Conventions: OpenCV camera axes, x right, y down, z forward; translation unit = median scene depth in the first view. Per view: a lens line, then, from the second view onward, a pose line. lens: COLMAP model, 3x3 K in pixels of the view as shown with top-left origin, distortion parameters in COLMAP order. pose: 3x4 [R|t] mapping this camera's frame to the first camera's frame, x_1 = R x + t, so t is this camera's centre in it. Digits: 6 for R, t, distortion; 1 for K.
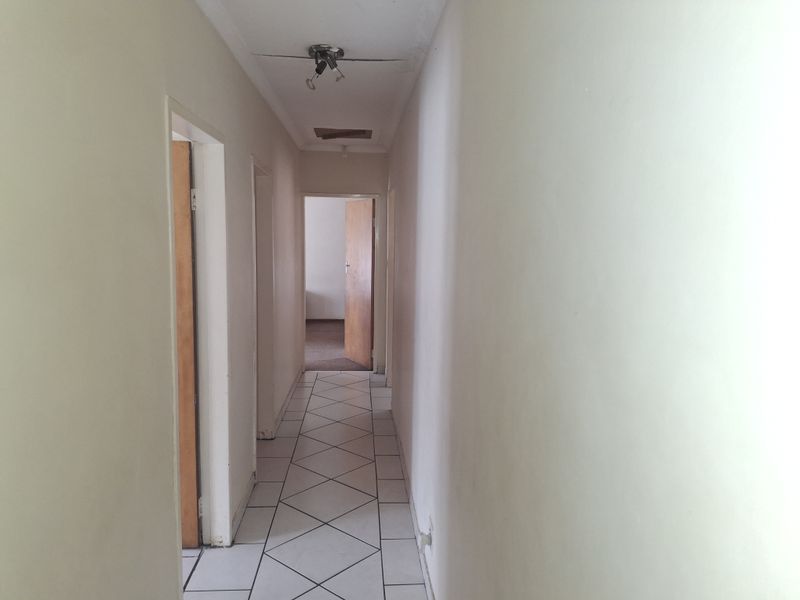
lens RADIAL K [[596.2, 0, 400.8], [0, 596.2, 299.8], [0, 0, 1]] dist [0.045778, -0.062940]
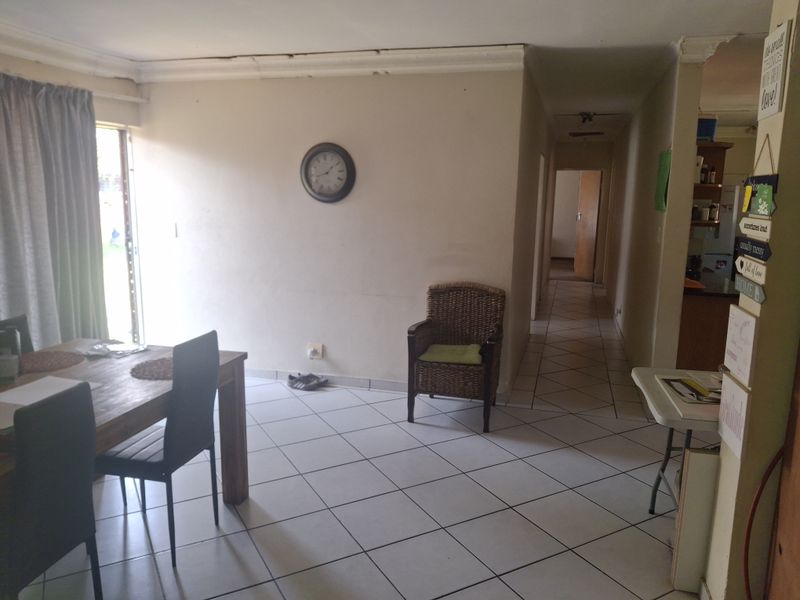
lens RADIAL K [[596.2, 0, 399.4], [0, 596.2, 302.5], [0, 0, 1]] dist [0.045778, -0.062940]
pose [[0.936807, 0.059884, -0.344682, 0.019550], [-0.040523, 0.997183, 0.063111, 0.096143], [0.347490, -0.045155, 0.936596, -0.666501]]
